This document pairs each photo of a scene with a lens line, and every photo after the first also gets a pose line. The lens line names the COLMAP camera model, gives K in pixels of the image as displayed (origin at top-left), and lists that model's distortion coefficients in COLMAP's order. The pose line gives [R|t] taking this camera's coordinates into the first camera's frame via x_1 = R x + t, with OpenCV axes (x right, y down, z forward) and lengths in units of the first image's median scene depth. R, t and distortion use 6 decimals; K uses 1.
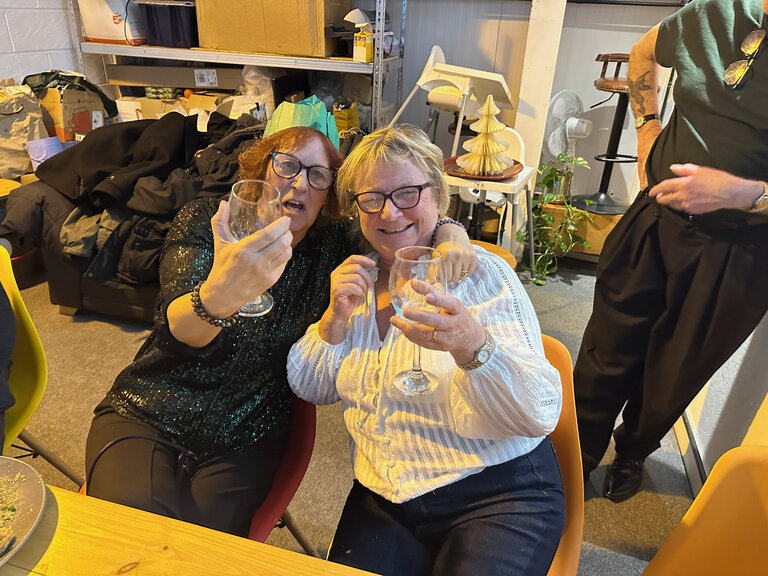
lens RADIAL K [[548.5, 0, 381.4], [0, 548.5, 288.3], [0, 0, 1]] dist [0.007680, -0.017551]
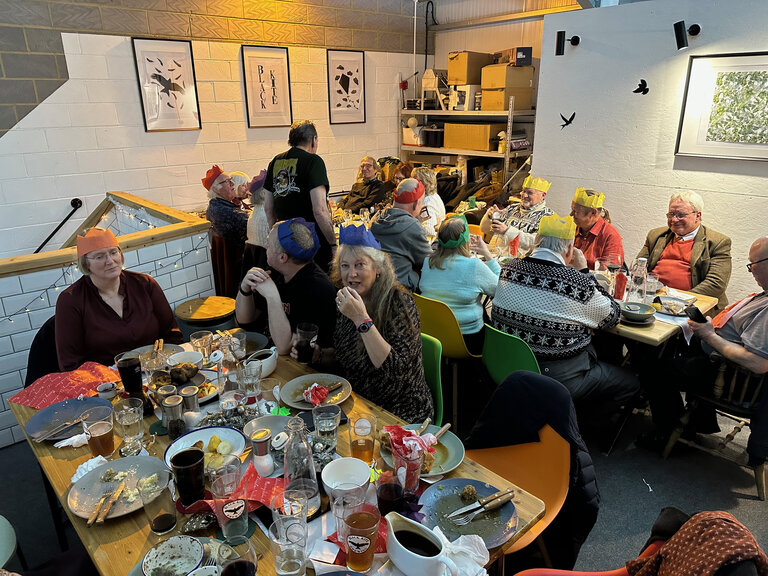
lens RADIAL K [[548.5, 0, 377.9], [0, 548.5, 303.5], [0, 0, 1]] dist [0.007680, -0.017551]
pose [[0.842440, 0.137536, -0.520940, 0.741664], [-0.200084, 0.977589, -0.065468, 0.422660], [0.500261, 0.159385, 0.851079, -1.027595]]
